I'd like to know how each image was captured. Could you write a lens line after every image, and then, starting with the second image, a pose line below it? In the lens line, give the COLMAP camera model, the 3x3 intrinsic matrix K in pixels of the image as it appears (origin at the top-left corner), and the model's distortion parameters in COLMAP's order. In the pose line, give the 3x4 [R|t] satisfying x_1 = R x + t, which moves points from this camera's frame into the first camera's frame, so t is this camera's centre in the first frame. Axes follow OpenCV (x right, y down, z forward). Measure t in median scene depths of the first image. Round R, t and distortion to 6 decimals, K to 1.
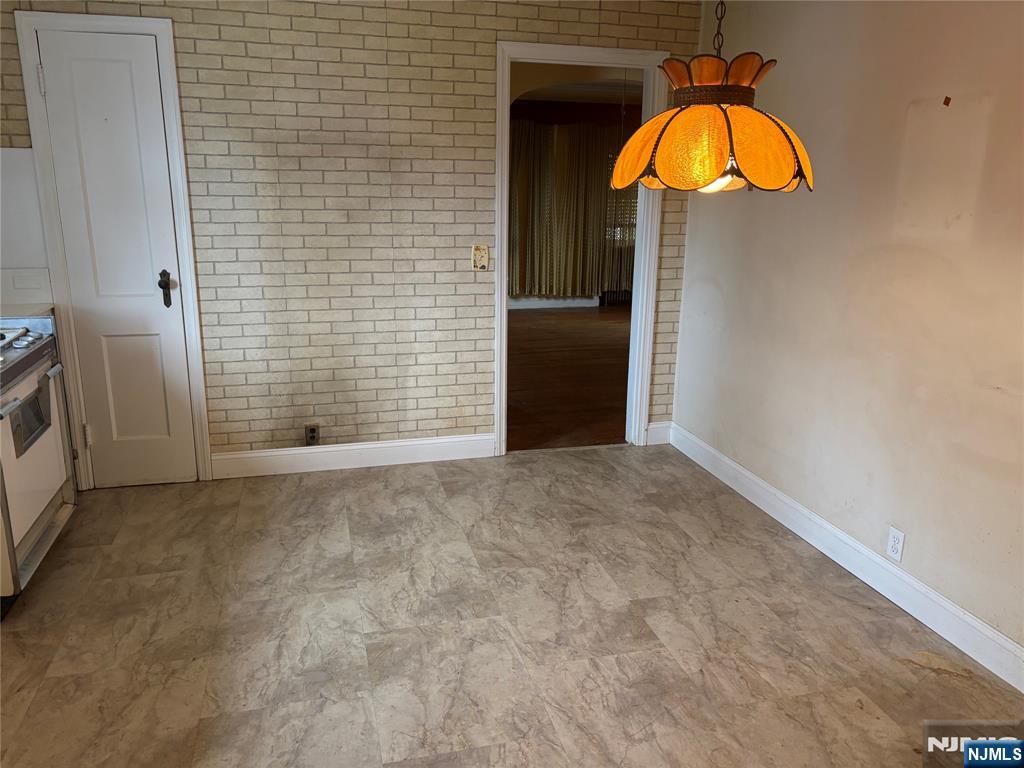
lens RADIAL K [[770.8, 0, 517.4], [0, 770.8, 392.3], [0, 0, 1]] dist [0.044862, -0.048515]
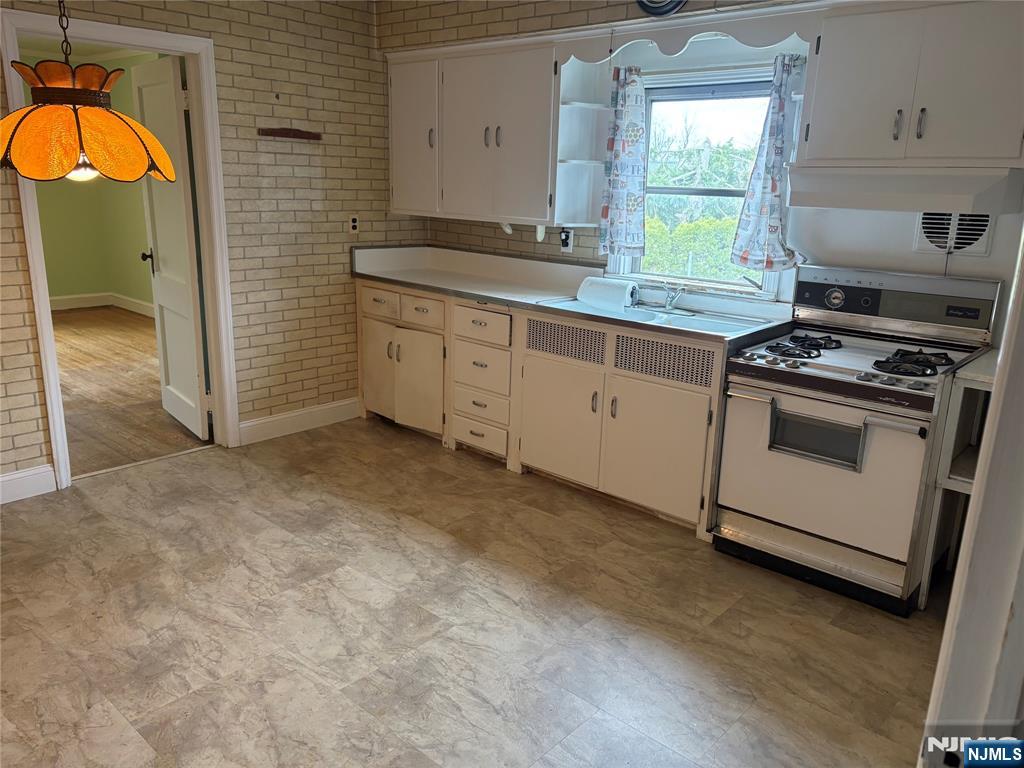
lens RADIAL K [[770.8, 0, 517.4], [0, 770.8, 392.3], [0, 0, 1]] dist [0.044862, -0.048515]
pose [[-0.840456, 0.105154, -0.531579, 0.252387], [-0.181425, 0.869770, 0.458895, -0.457406], [0.510607, 0.482122, -0.711926, 1.668514]]
